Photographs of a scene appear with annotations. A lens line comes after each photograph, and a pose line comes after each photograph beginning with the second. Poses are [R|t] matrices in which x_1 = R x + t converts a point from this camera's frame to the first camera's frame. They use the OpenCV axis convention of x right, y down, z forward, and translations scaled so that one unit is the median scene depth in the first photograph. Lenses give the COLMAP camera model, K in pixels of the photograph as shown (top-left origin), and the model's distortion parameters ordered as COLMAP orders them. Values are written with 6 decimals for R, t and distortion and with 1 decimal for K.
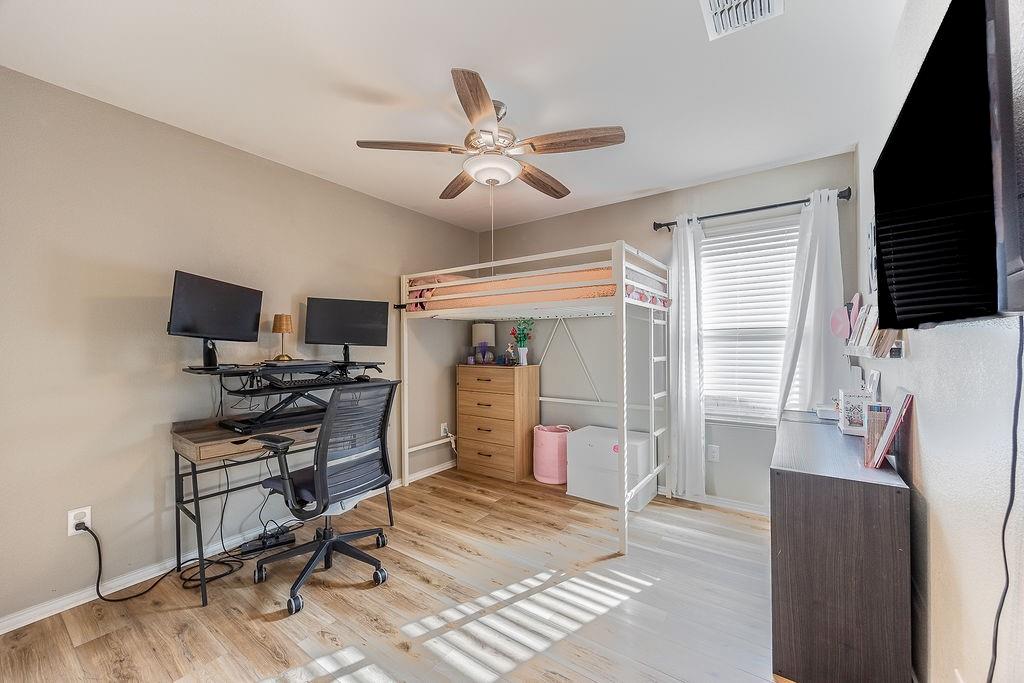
lens RADIAL K [[394.5, 0, 513.6], [0, 394.5, 342.0], [0, 0, 1]] dist [-0.000774, 0.000007]
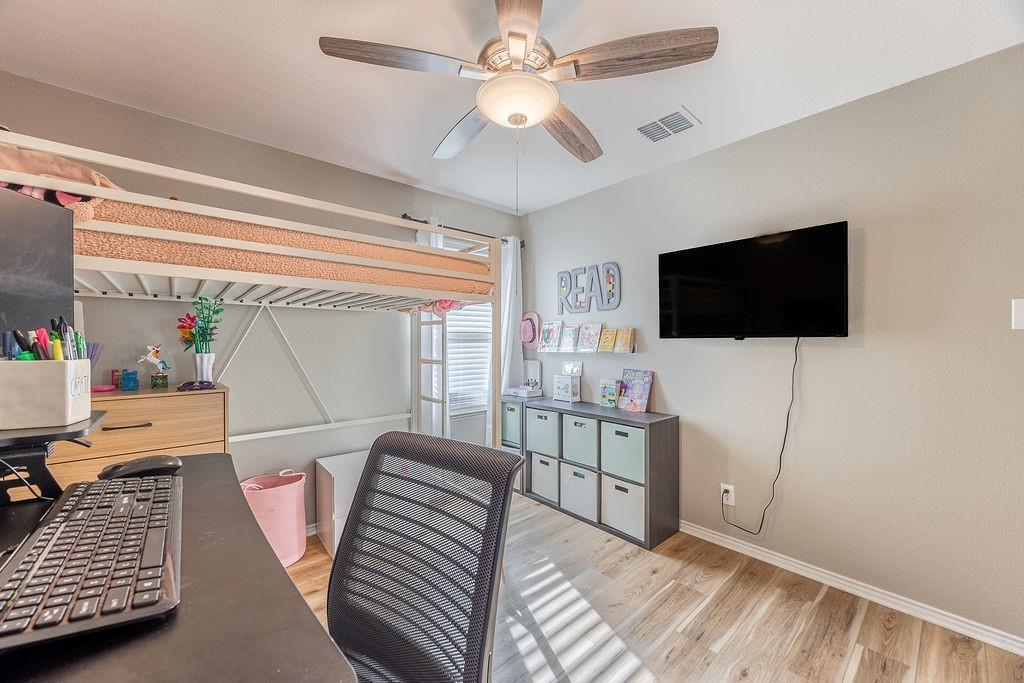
lens RADIAL K [[394.5, 0, 512.7], [0, 394.5, 343.5], [0, 0, 1]] dist [-0.000774, 0.000007]
pose [[0.237238, 0.001833, 0.971450, -0.744800], [-0.006097, 0.999981, -0.000397, -0.002613], [-0.971432, -0.005829, 0.237245, 0.841265]]
